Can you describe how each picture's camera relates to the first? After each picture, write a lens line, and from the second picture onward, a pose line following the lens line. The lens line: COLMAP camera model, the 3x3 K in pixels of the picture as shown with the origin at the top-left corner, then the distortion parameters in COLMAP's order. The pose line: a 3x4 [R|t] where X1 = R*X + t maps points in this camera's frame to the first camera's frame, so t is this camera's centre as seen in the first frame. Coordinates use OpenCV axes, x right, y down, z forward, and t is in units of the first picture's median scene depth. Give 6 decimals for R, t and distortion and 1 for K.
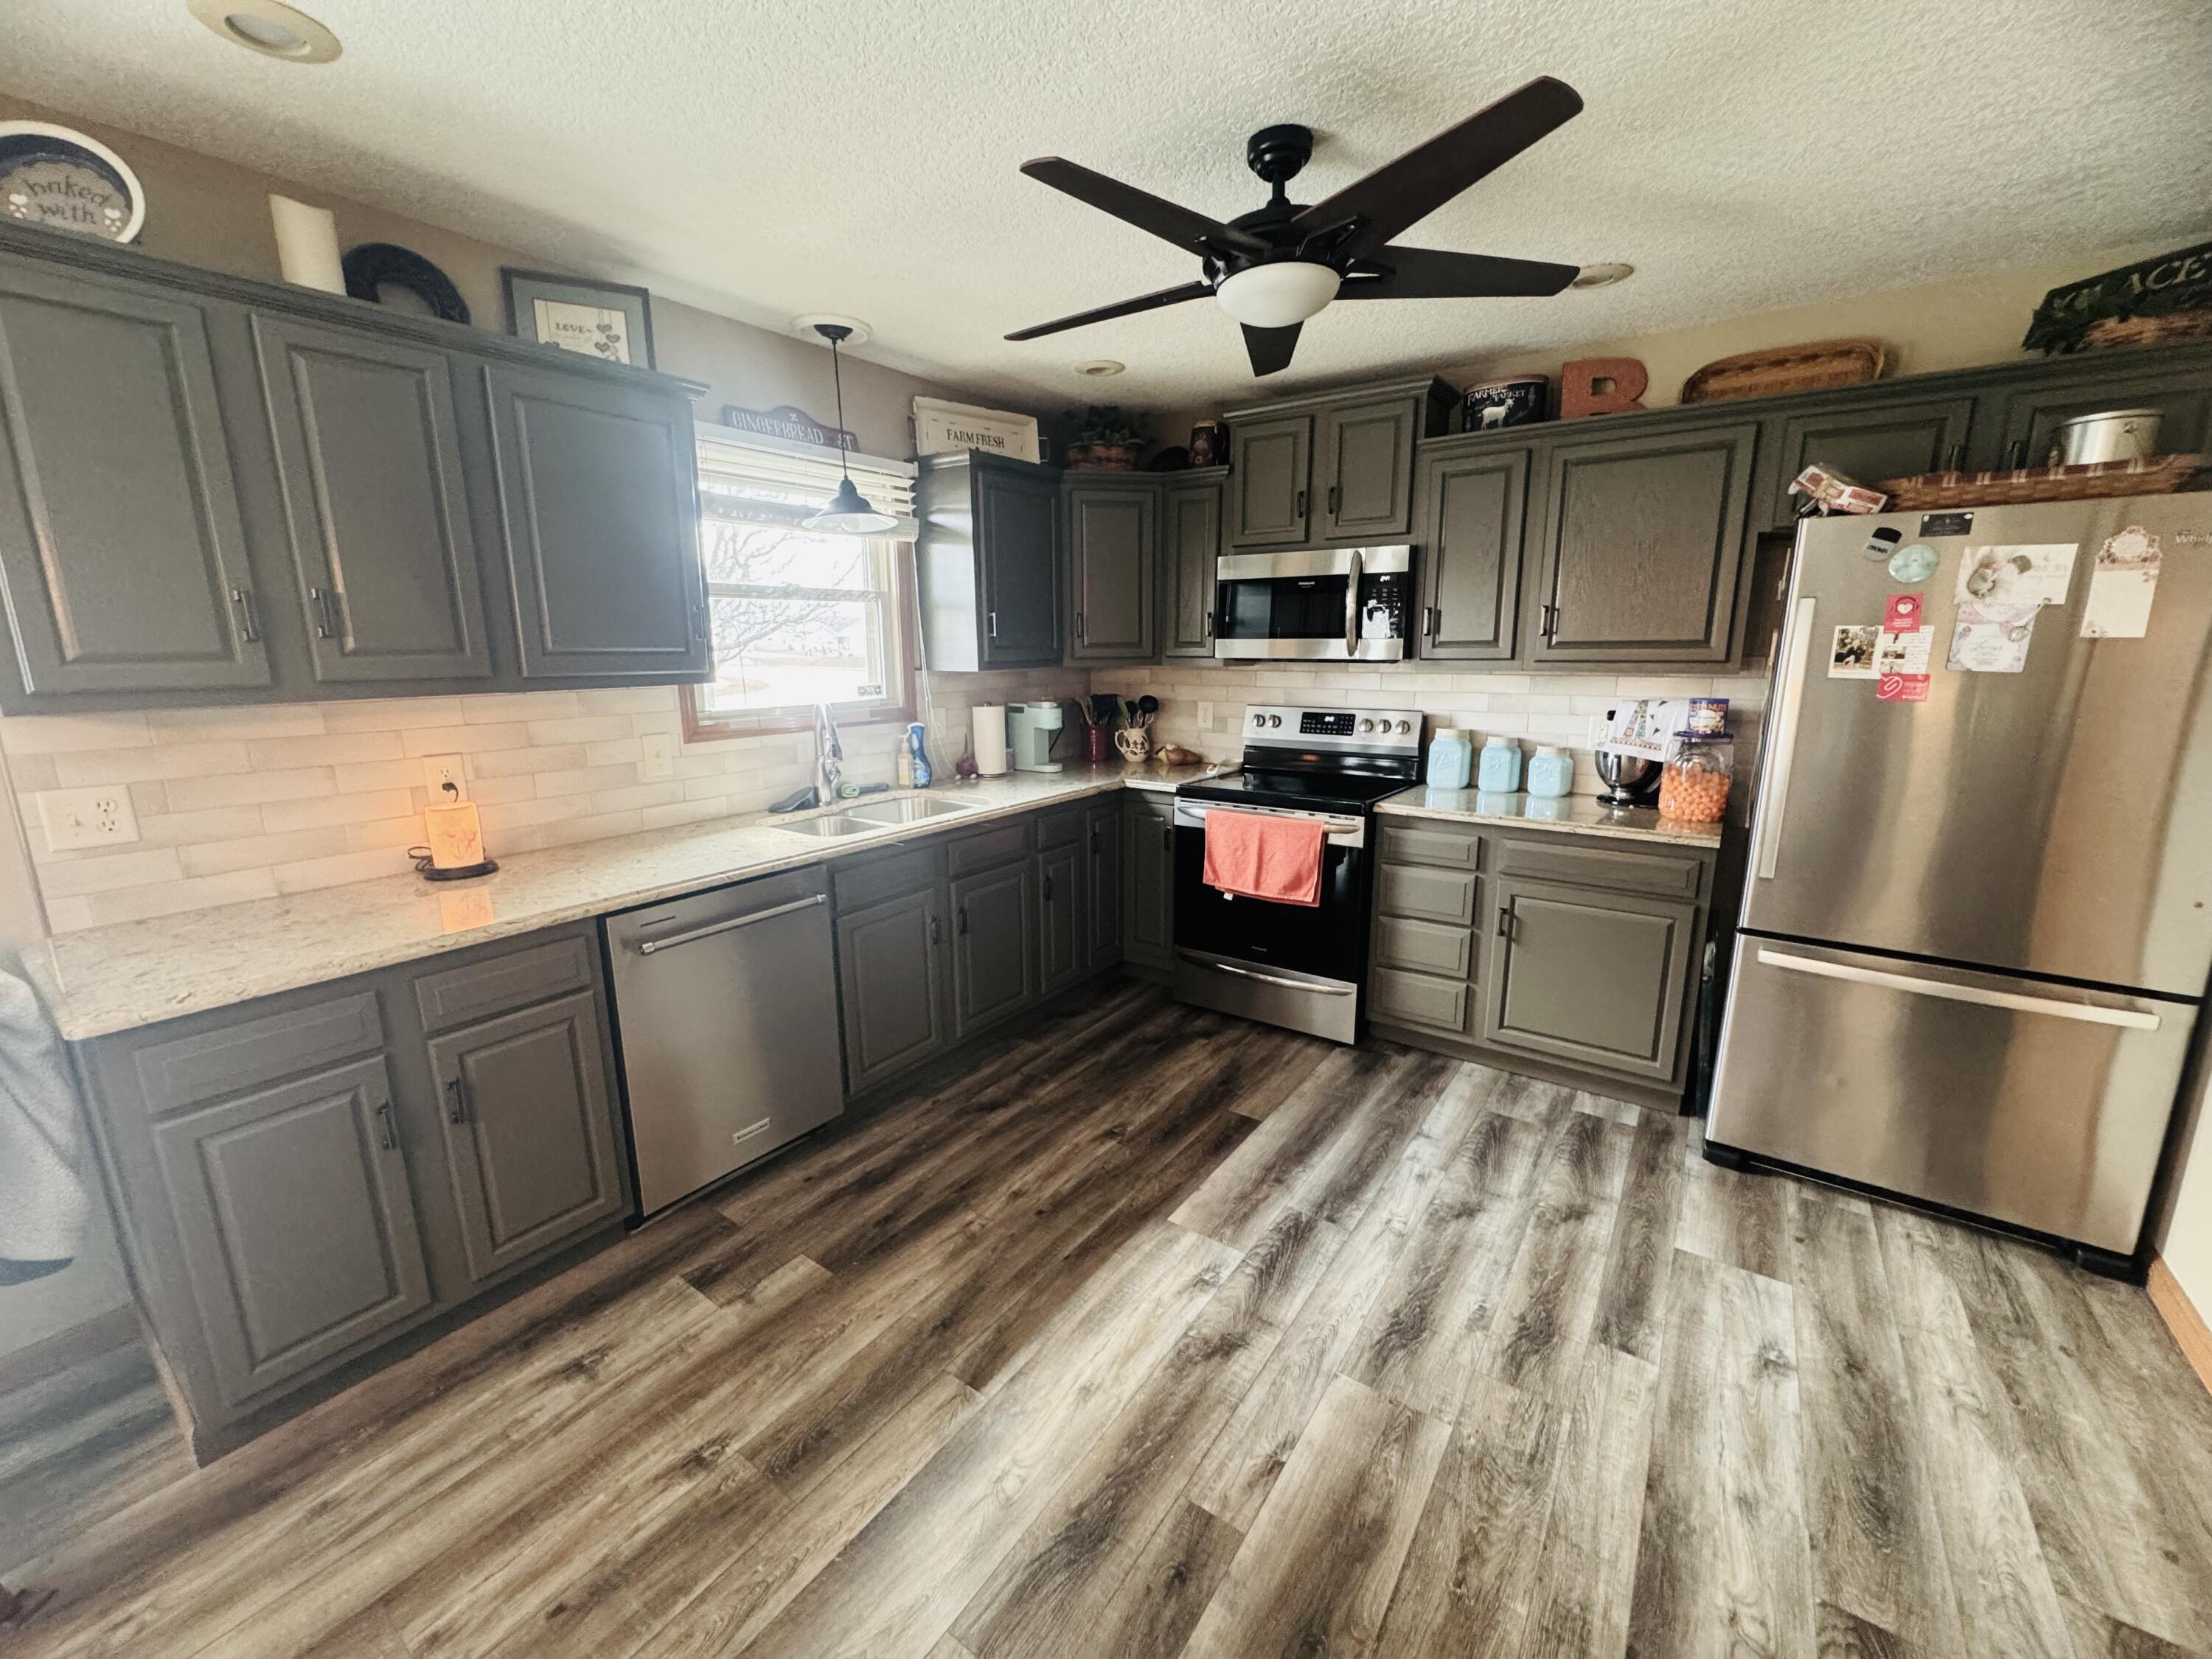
lens RADIAL K [[877.4, 0, 1098.2], [0, 877.4, 825.1], [0, 0, 1]] dist [-0.004351, 0.000049]
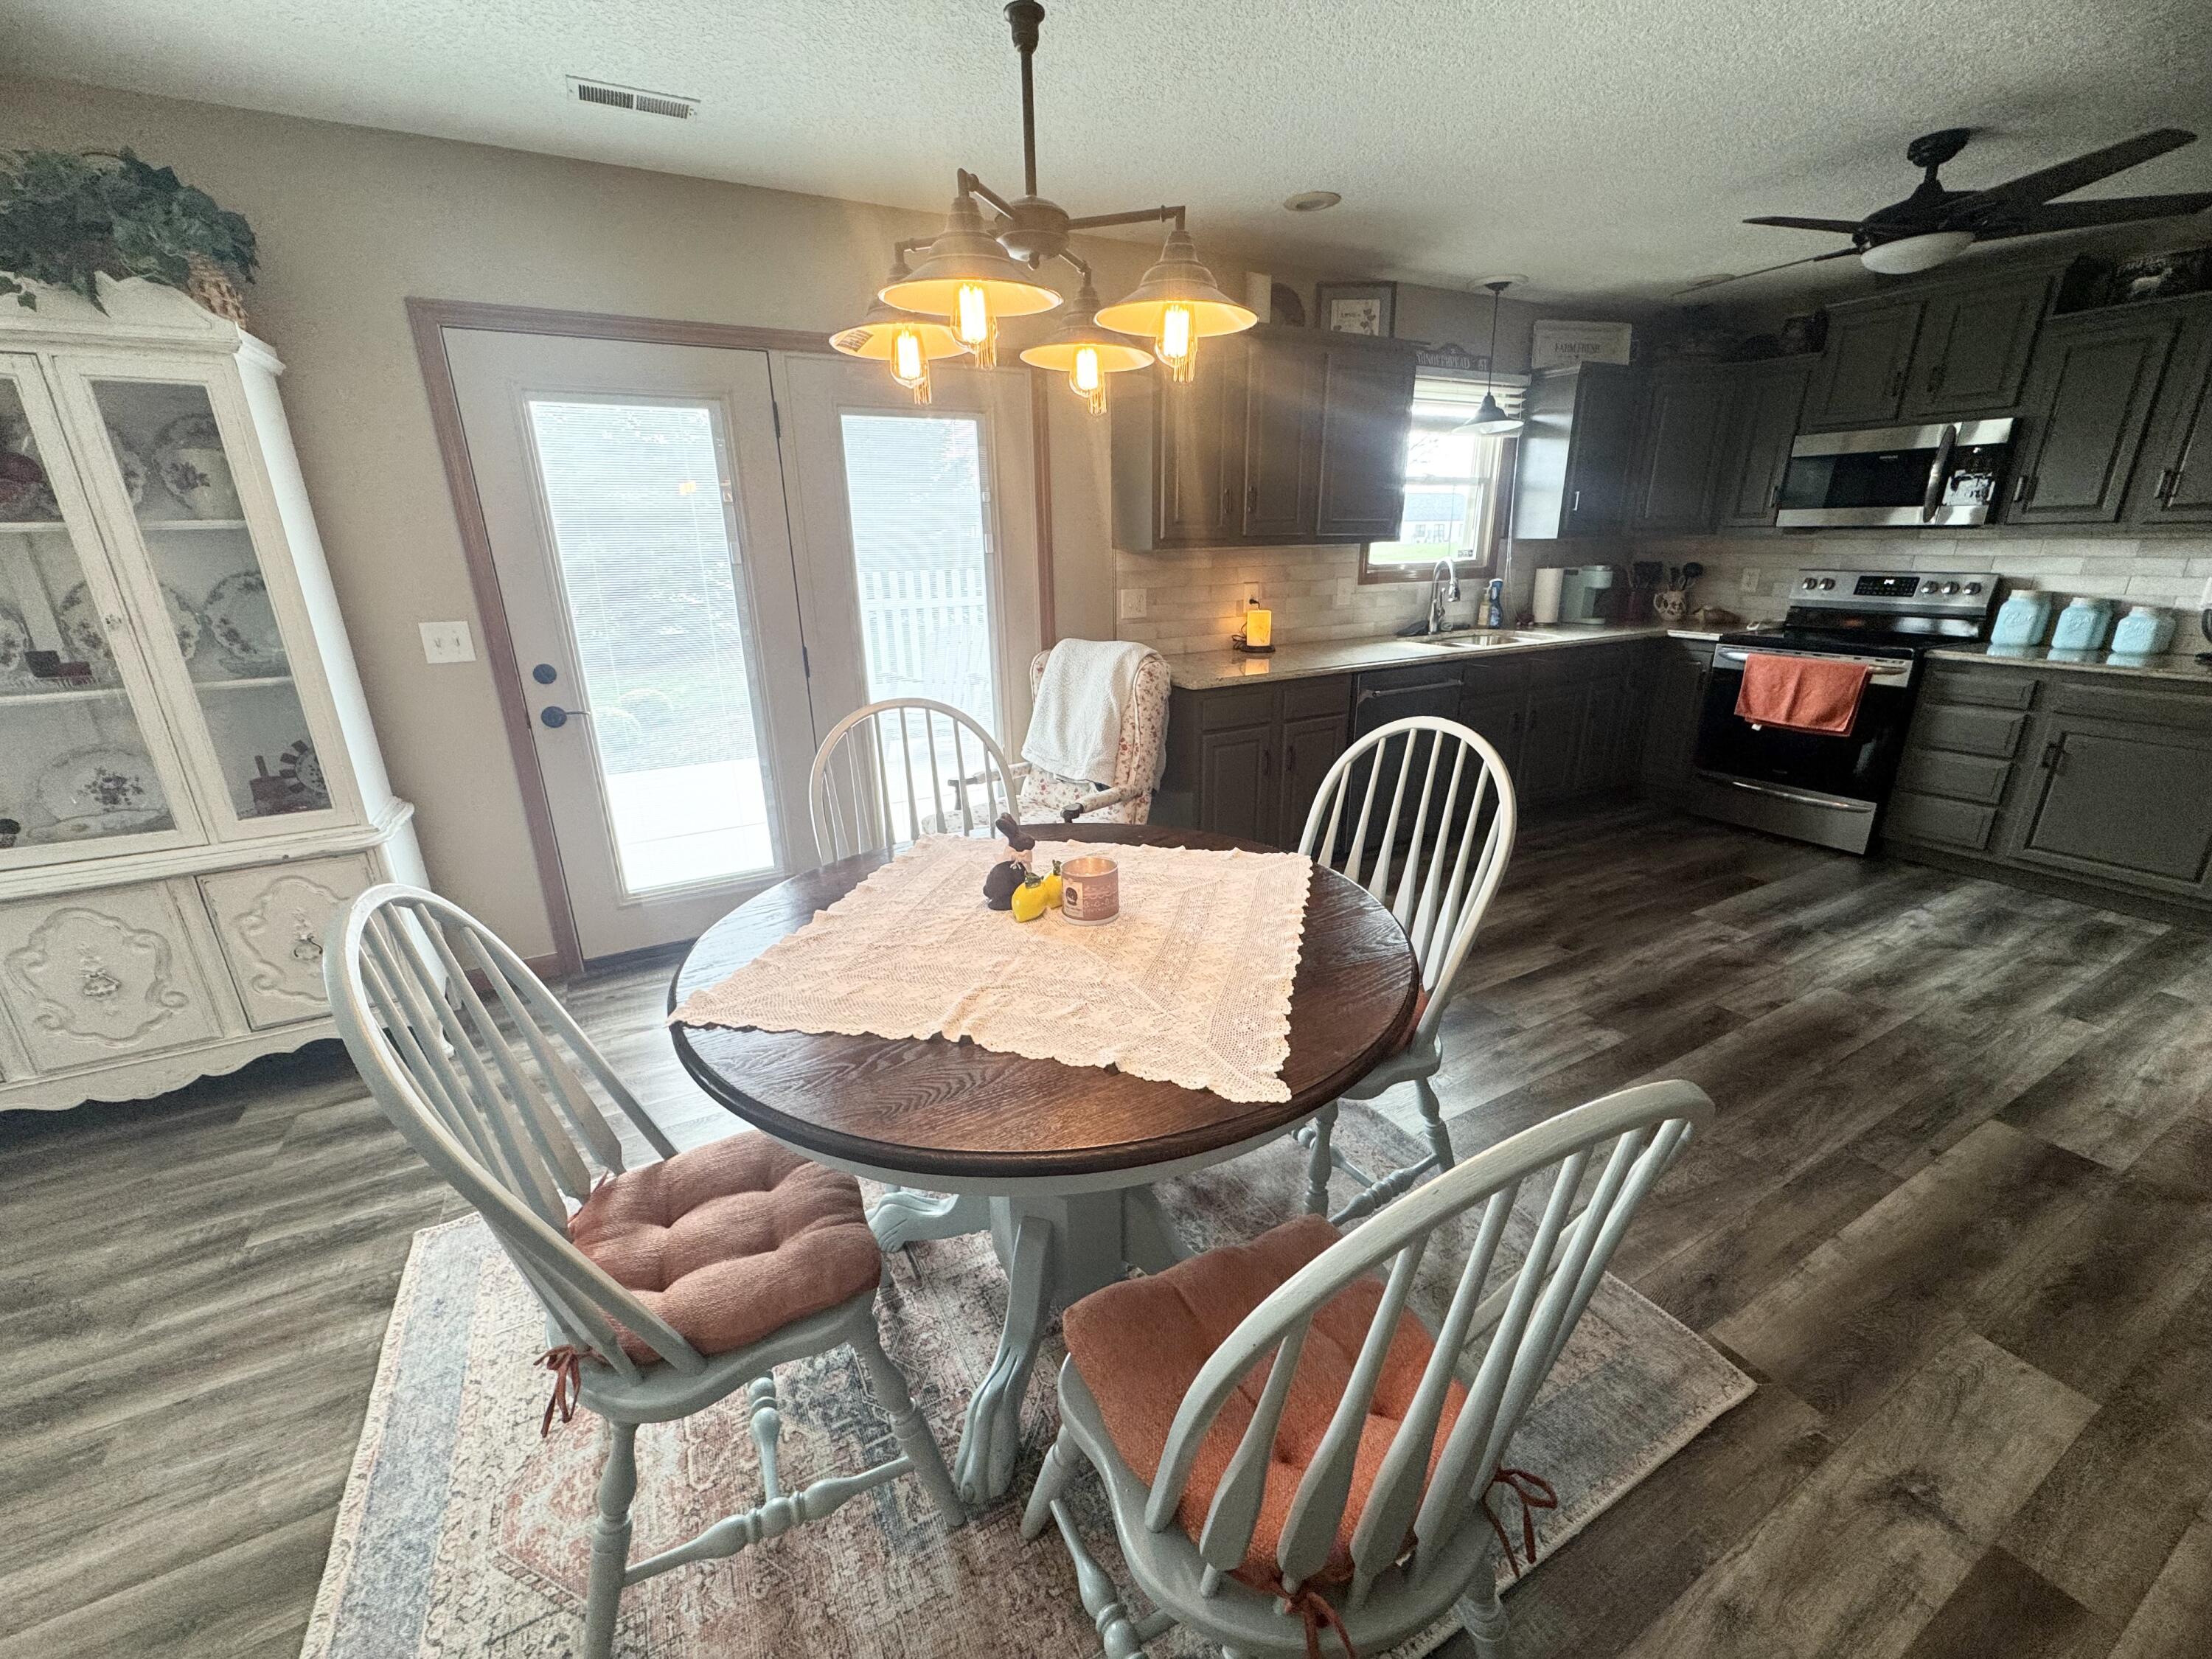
lens RADIAL K [[877.4, 0, 1097.8], [0, 877.4, 826.7], [0, 0, 1]] dist [-0.004351, 0.000049]
pose [[0.899196, 0.129463, -0.417955, -0.171296], [-0.078427, 0.987443, 0.137134, 0.141069], [0.430461, -0.090531, 0.898058, -0.576494]]
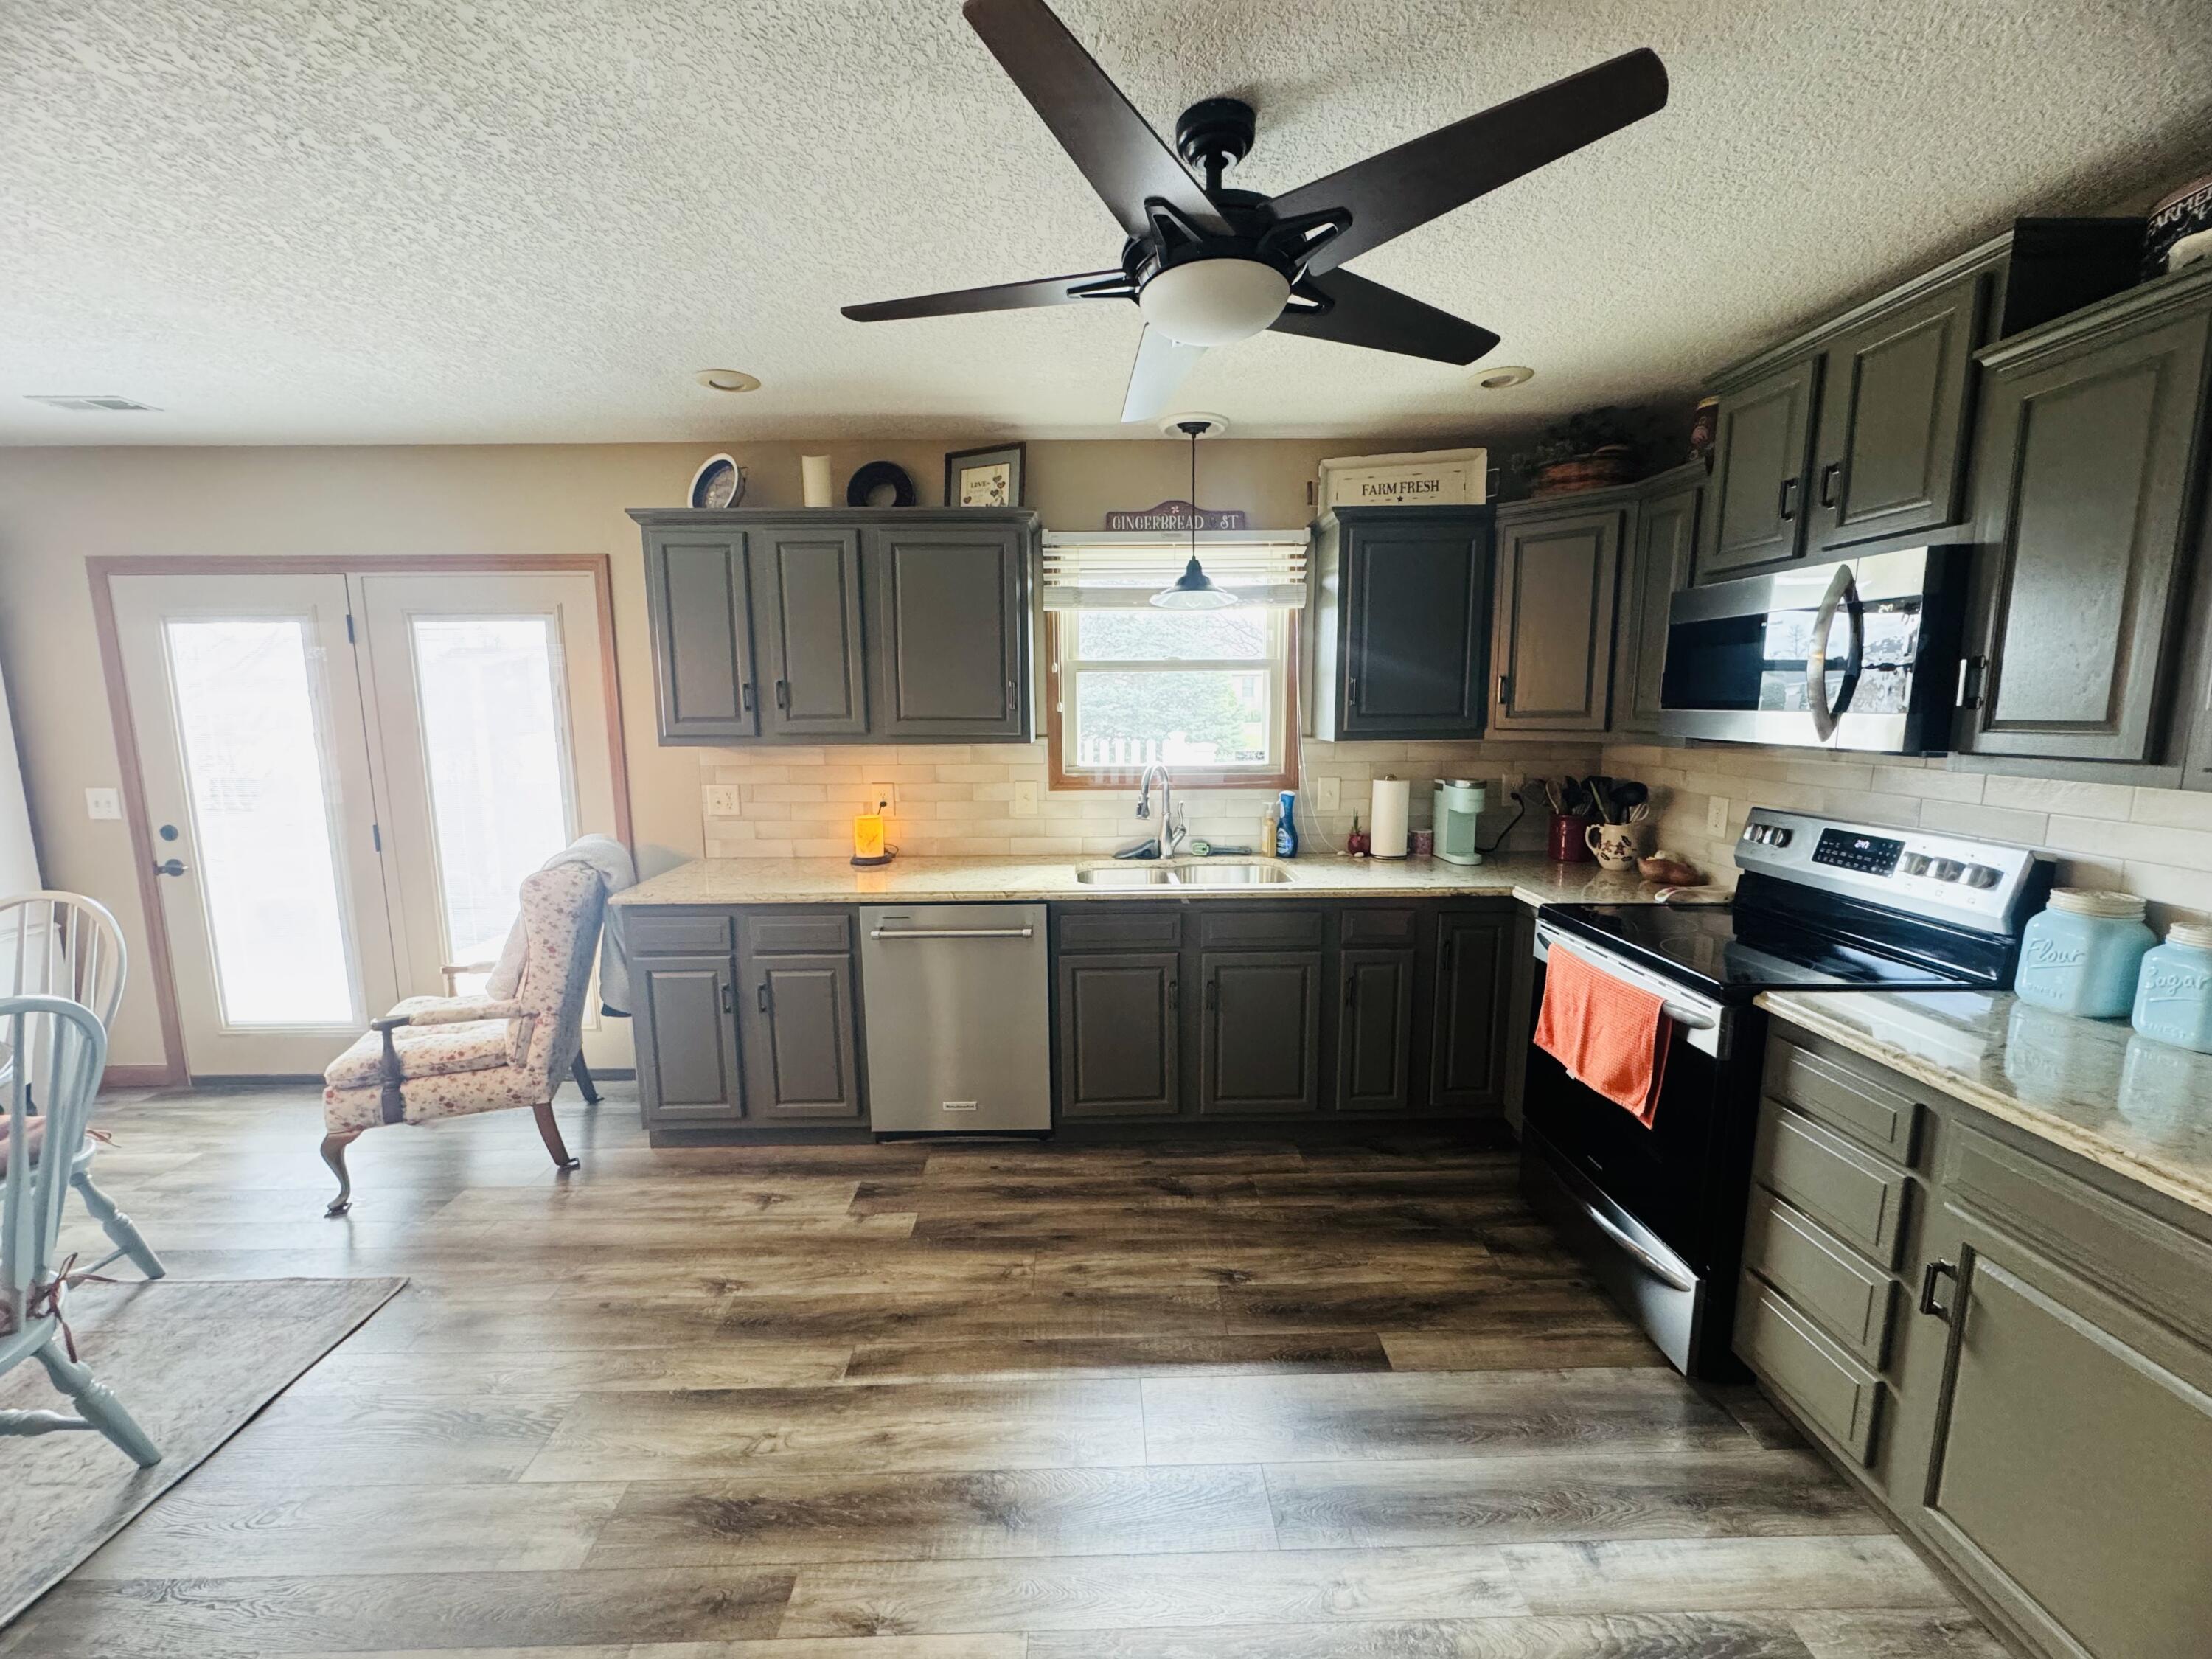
lens RADIAL K [[877.4, 0, 1116.0], [0, 877.4, 827.0], [0, 0, 1]] dist [-0.004351, 0.000049]
pose [[0.598319, 0.116922, -0.792681, 0.530334], [-0.161981, 0.986520, 0.023250, -0.080112], [0.784714, 0.114488, 0.609193, 0.302527]]
